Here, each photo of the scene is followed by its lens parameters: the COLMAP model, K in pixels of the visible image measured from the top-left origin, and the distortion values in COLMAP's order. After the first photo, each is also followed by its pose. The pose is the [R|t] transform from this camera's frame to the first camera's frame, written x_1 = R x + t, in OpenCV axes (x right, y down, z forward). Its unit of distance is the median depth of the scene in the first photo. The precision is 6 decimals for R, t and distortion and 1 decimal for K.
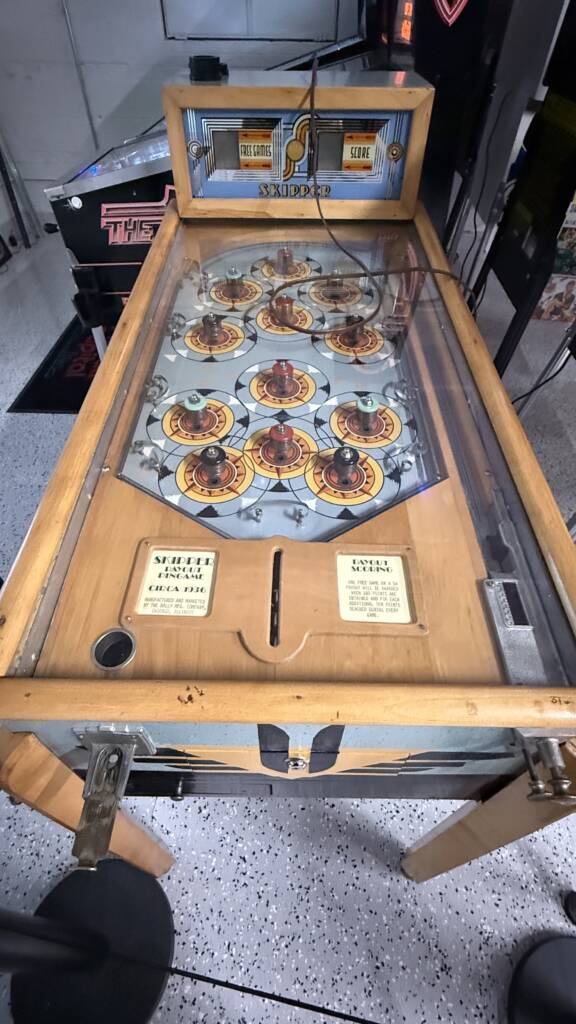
lens RADIAL K [[507.4, 0, 288.0], [0, 507.4, 512.0], [0, 0, 1]] dist [-0.002451, -0.001449]
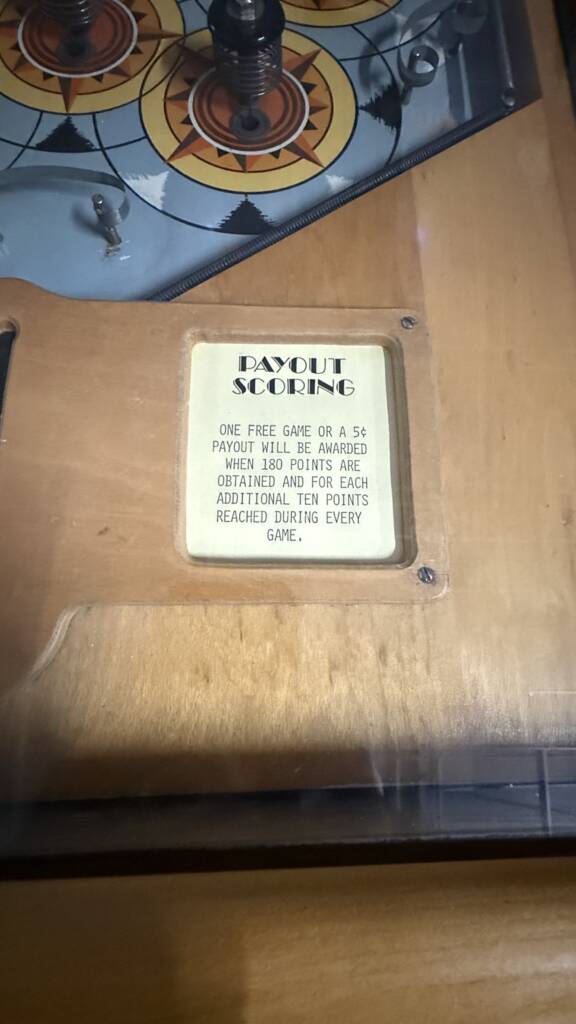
lens RADIAL K [[507.4, 0, 288.0], [0, 507.4, 512.0], [0, 0, 1]] dist [-0.002451, -0.001449]
pose [[0.999405, -0.016950, 0.030027, 0.134423], [0.002222, 0.900690, 0.434457, 0.037312], [-0.034409, -0.434132, 0.900192, 0.594156]]
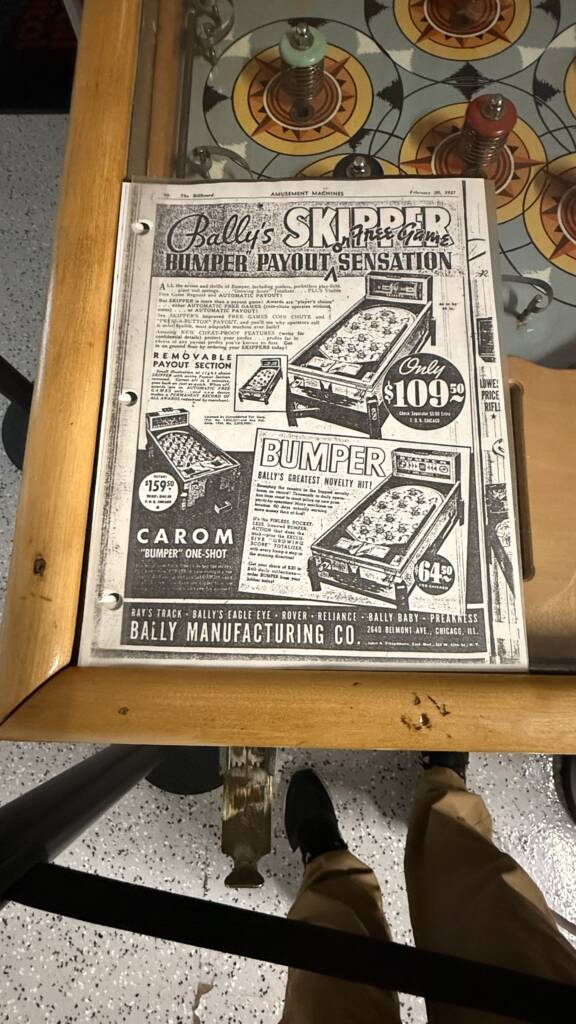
lens RADIAL K [[489.0, 0, 288.0], [0, 489.0, 512.0], [0, 0, 1]] dist [0.001772, -0.000033]
pose [[0.999522, -0.009910, -0.029272, -0.219285], [0.022547, 0.881608, 0.471444, -0.051894], [0.021134, -0.471879, 0.881410, 0.440060]]
